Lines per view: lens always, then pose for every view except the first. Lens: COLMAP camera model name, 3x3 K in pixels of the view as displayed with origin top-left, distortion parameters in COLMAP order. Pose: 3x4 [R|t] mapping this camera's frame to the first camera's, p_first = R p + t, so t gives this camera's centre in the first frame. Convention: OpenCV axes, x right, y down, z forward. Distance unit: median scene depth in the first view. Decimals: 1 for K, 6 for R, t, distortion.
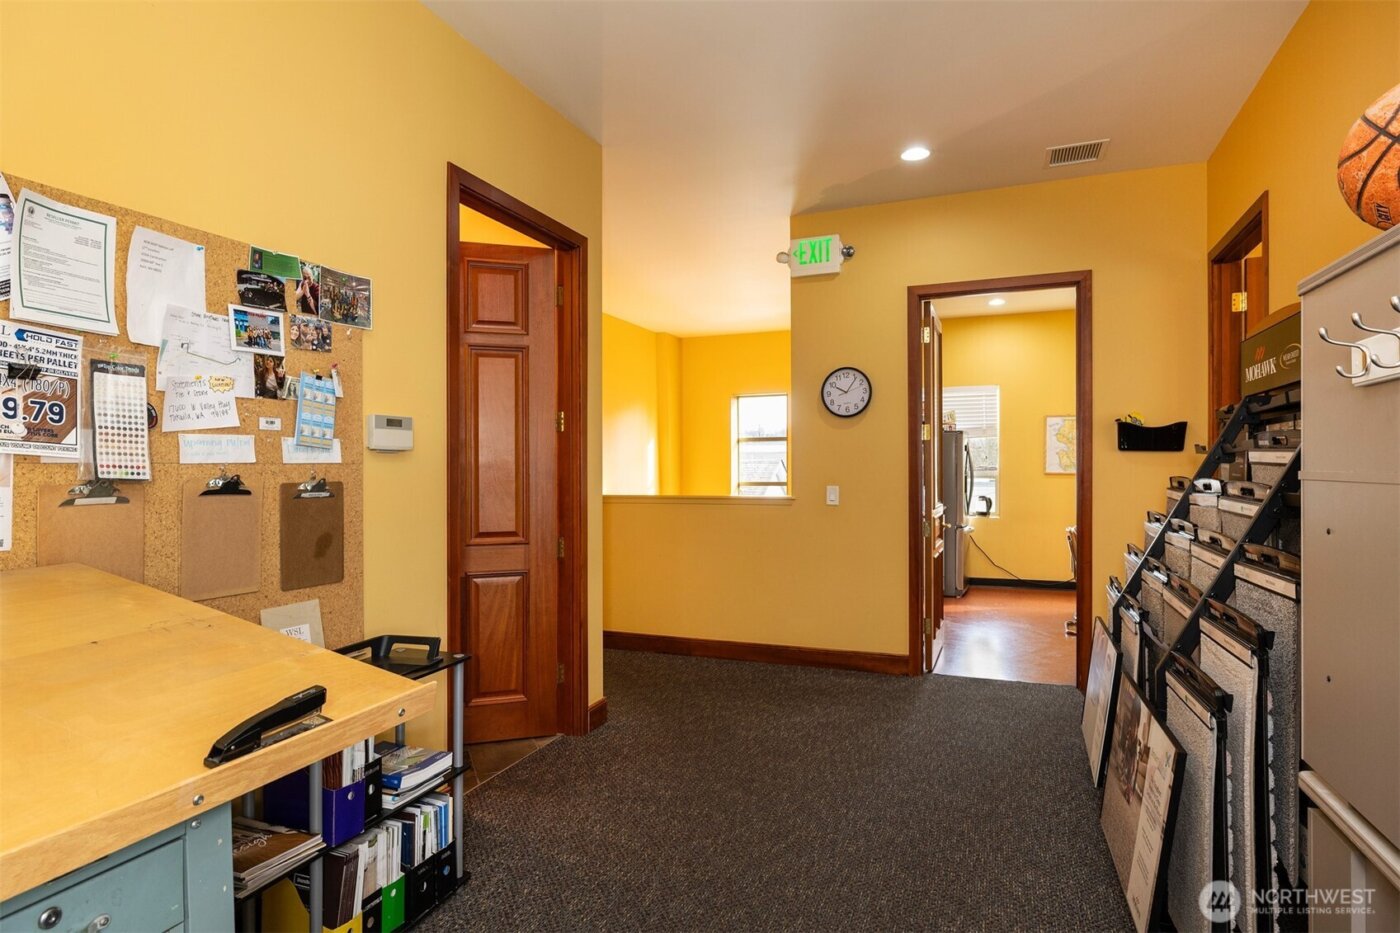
lens RADIAL K [[780.0, 0, 696.8], [0, 780.0, 466.9], [0, 0, 1]] dist [-0.000530, -0.000151]
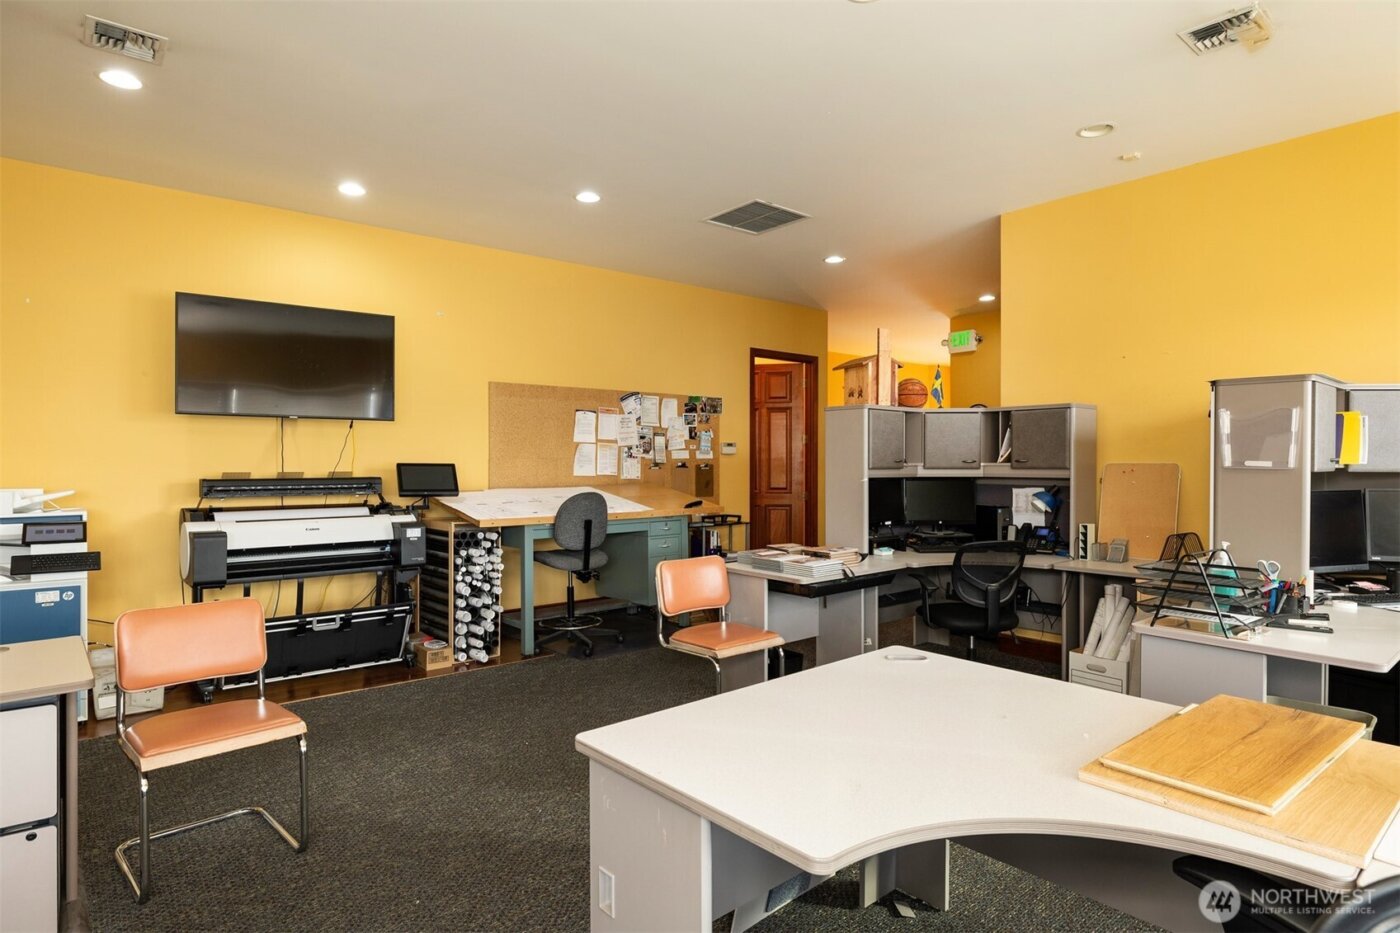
lens RADIAL K [[780.0, 0, 697.6], [0, 780.0, 464.7], [0, 0, 1]] dist [-0.000530, -0.000151]
pose [[0.884472, 0.005784, -0.466558, 1.029059], [-0.003442, 0.999977, 0.005873, 0.001561], [0.466581, -0.003589, 0.884471, -1.944190]]
